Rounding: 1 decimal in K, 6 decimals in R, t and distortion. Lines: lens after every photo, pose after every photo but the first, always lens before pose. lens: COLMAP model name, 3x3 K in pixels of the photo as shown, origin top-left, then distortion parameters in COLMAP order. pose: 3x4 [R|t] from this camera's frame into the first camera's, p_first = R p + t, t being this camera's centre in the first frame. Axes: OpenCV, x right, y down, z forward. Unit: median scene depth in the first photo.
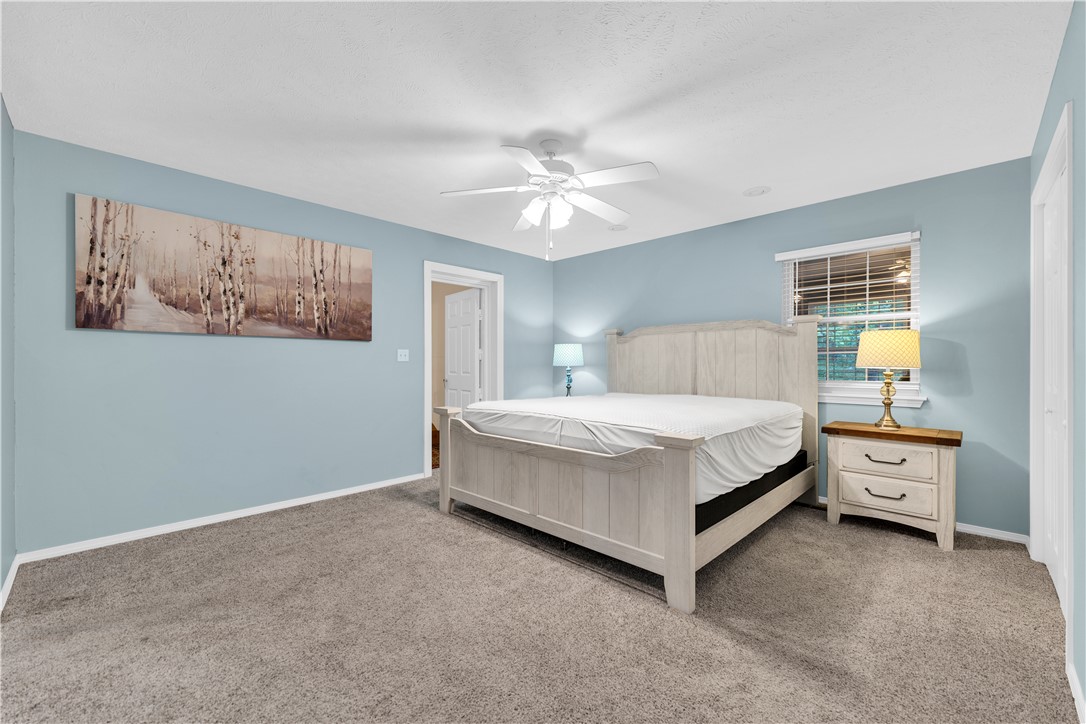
lens RADIAL K [[439.9, 0, 543.0], [0, 439.9, 362.0], [0, 0, 1]] dist [0.000336, -0.000019]
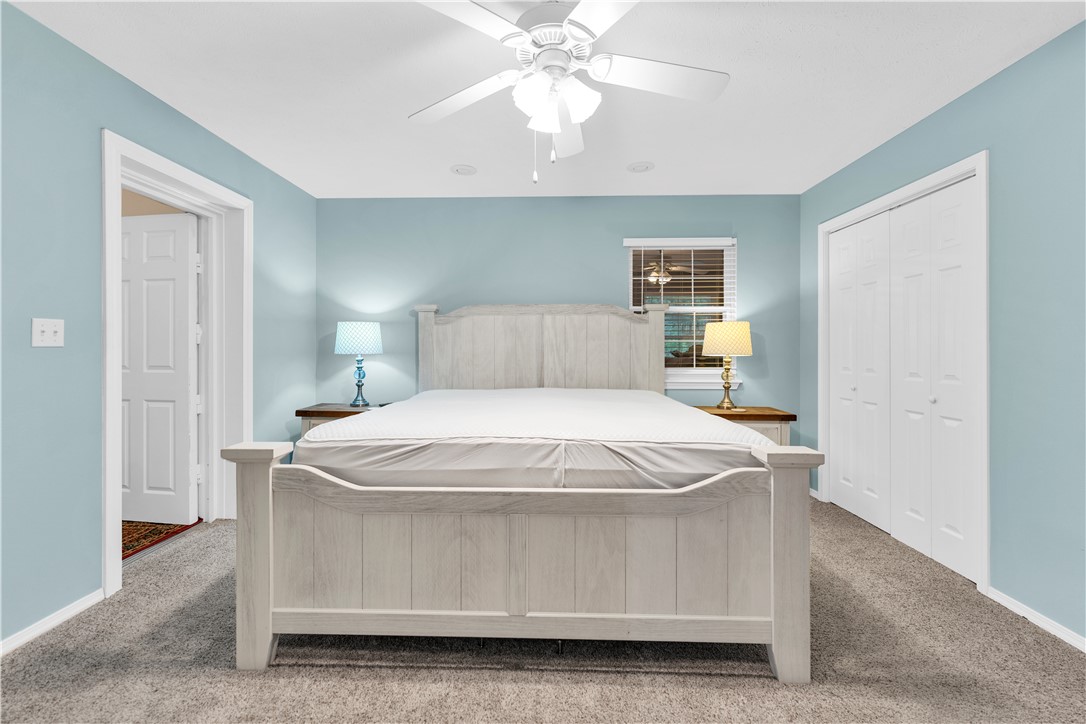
lens RADIAL K [[452.2, 0, 537.1], [0, 452.2, 350.0], [0, 0, 1]] dist [0.002558, -0.000010]
pose [[0.741403, 0.000849, 0.671060, -0.327605], [-0.005001, 0.999978, 0.004261, -0.002678], [-0.671042, -0.006515, 0.741391, 0.443871]]
